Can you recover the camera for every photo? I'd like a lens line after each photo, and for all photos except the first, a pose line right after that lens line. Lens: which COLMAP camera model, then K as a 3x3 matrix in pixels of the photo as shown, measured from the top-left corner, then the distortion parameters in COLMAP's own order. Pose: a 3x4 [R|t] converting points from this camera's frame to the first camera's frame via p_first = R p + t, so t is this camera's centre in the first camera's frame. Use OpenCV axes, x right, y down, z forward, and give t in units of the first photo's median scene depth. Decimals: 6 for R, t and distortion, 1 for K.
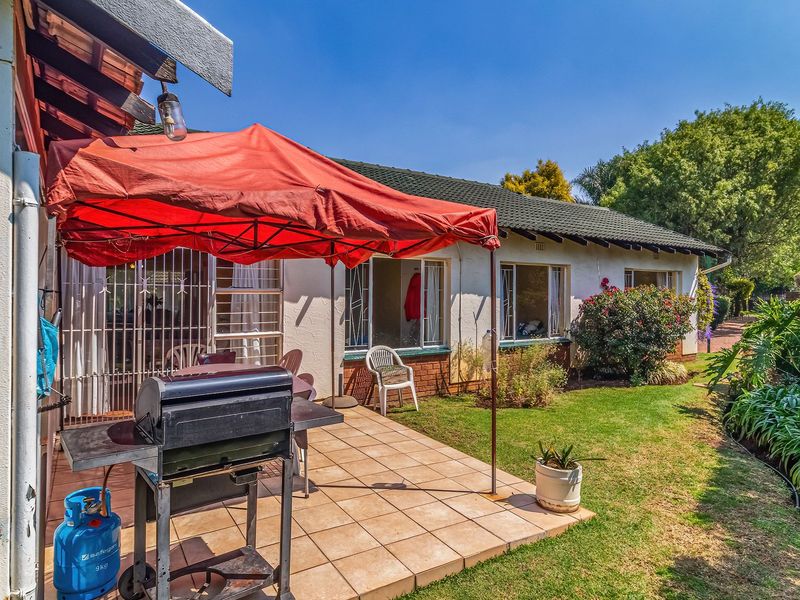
lens RADIAL K [[485.5, 0, 402.1], [0, 485.5, 298.5], [0, 0, 1]] dist [0.007774, -0.001824]
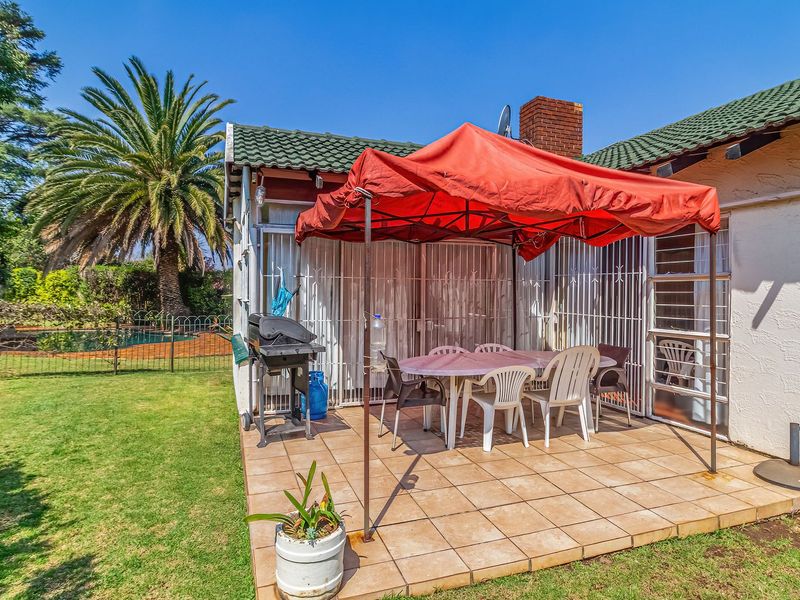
lens RADIAL K [[485.5, 0, 402.1], [0, 485.5, 298.5], [0, 0, 1]] dist [0.007774, -0.001824]
pose [[-0.217586, 0.003657, -0.976034, 0.168111], [-0.021749, 0.999727, 0.008594, 0.006963], [0.975799, 0.023098, -0.217447, 0.229818]]
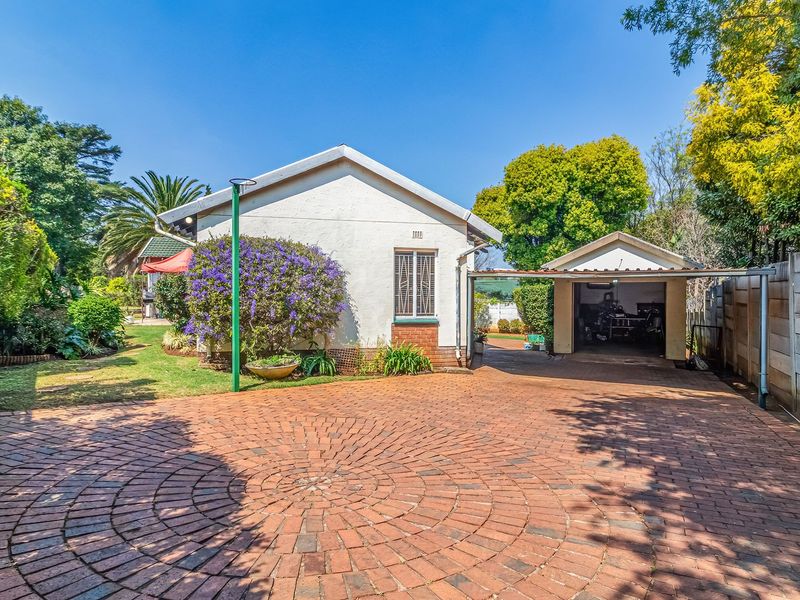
lens RADIAL K [[485.5, 0, 402.1], [0, 485.5, 298.5], [0, 0, 1]] dist [0.007774, -0.001824]
pose [[-0.323179, 0.001545, -0.946336, 0.261889], [-0.019751, 0.999770, 0.008377, 0.007981], [0.946132, 0.021398, -0.323074, 0.346970]]
